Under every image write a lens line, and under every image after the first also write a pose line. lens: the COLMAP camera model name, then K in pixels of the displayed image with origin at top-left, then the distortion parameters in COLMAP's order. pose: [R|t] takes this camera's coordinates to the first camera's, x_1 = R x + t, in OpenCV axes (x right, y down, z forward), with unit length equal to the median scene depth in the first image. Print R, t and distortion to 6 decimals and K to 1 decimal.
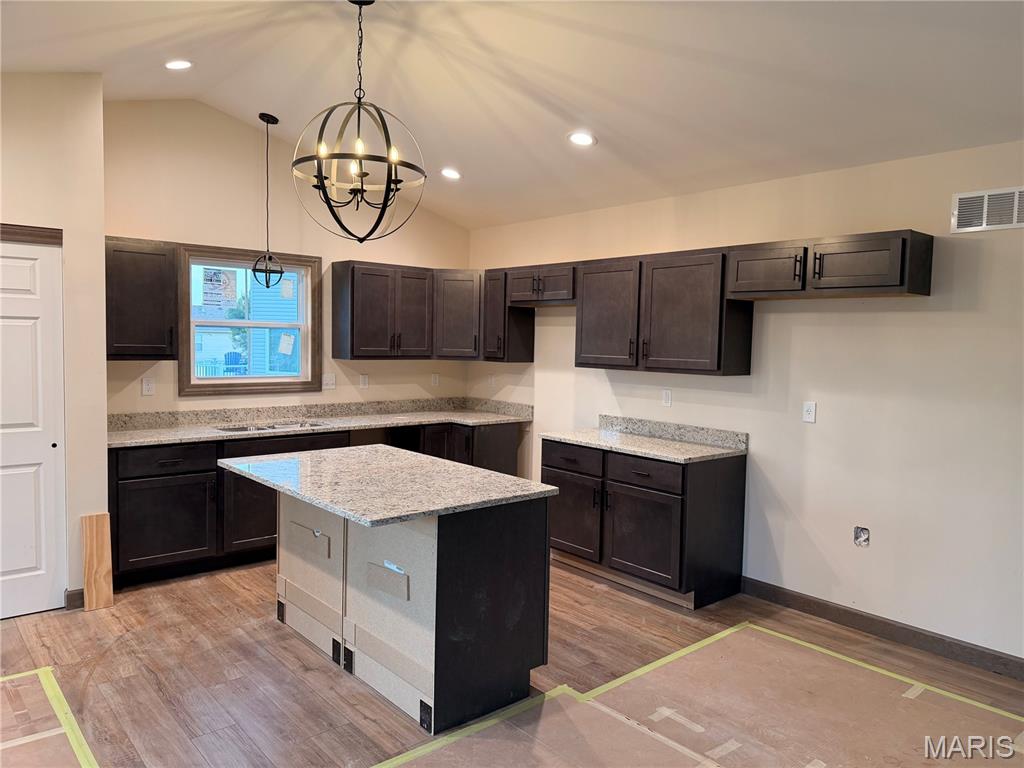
lens RADIAL K [[748.2, 0, 511.5], [0, 748.2, 386.7], [0, 0, 1]] dist [-0.001580, -0.007968]
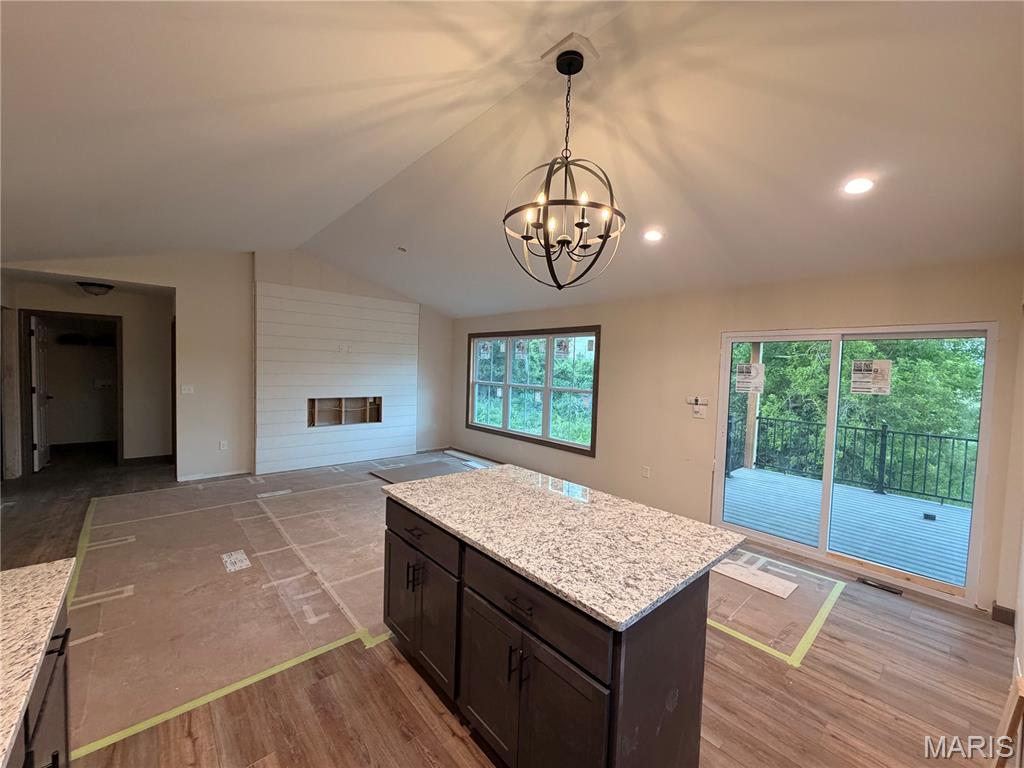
lens RADIAL K [[407.6, 0, 513.0], [0, 407.6, 387.4], [0, 0, 1]] dist [0.001044, 0.000023]
pose [[-0.998039, -0.057724, -0.024215, -0.121912], [-0.060166, 0.991356, 0.116591, -0.115580], [0.017276, 0.117820, -0.992885, 1.556659]]
